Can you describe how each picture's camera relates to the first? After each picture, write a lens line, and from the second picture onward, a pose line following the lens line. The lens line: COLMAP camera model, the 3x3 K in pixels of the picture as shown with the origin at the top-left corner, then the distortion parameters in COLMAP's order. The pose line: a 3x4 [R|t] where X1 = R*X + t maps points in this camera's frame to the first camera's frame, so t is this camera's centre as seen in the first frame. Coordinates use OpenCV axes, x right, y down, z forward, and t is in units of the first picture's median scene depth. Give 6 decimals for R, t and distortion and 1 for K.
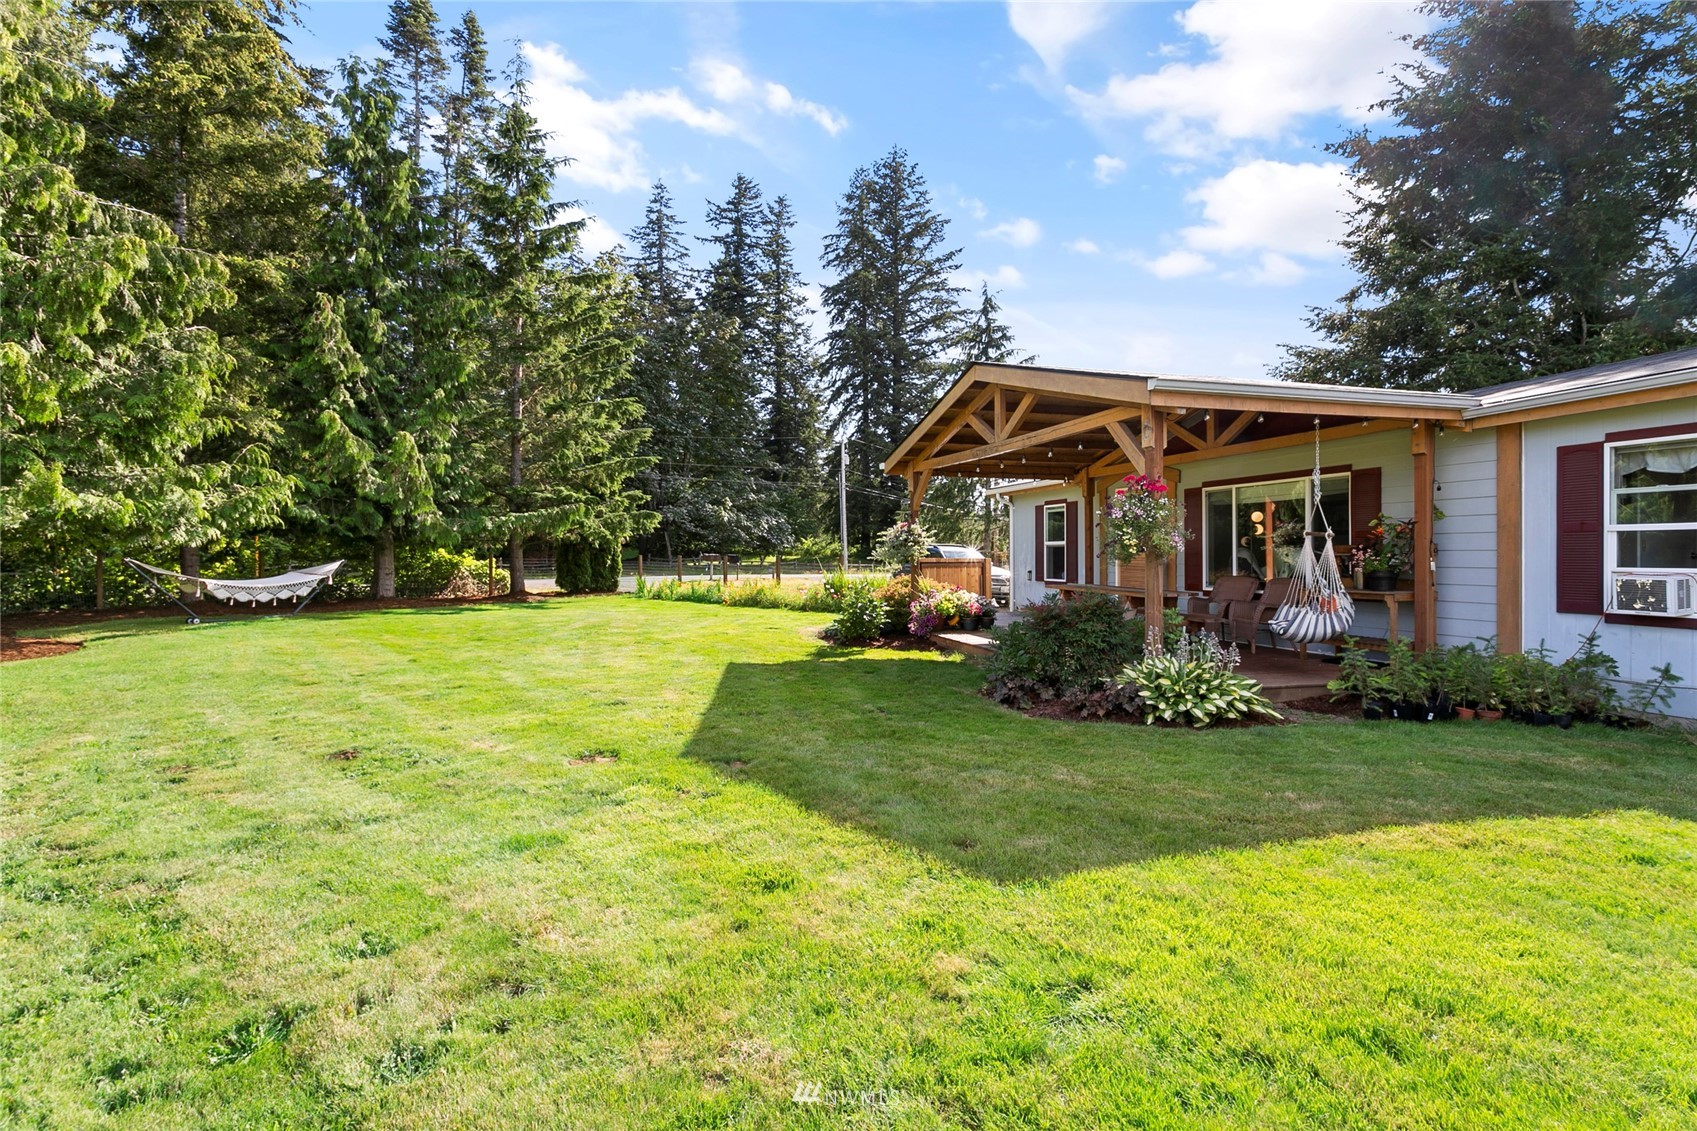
lens RADIAL K [[821.9, 0, 849.6], [0, 821.9, 556.7], [0, 0, 1]] dist [0.000064, -0.000238]
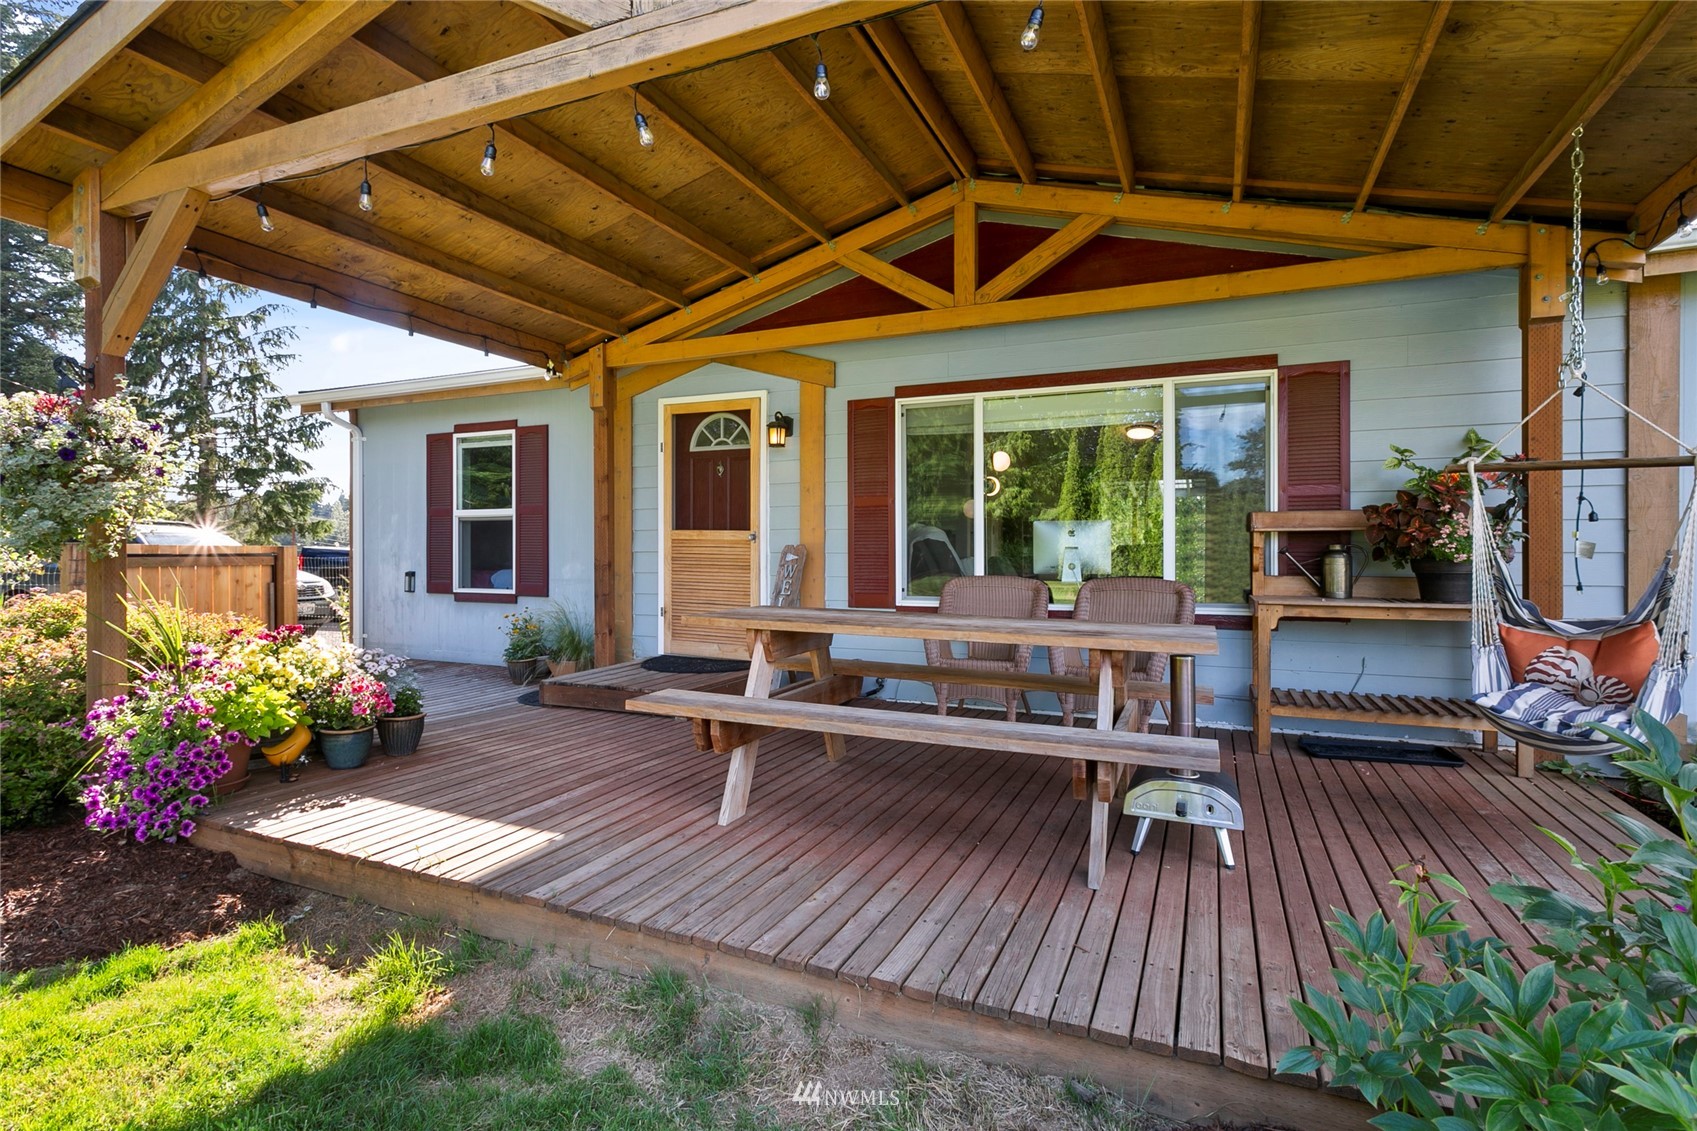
lens RADIAL K [[821.9, 0, 849.6], [0, 821.9, 556.7], [0, 0, 1]] dist [0.000064, -0.000238]
pose [[0.655997, -0.002533, 0.754759, 0.035701], [0.000092, 0.999995, 0.003276, 0.008976], [-0.754763, -0.002080, 0.655994, 0.643919]]
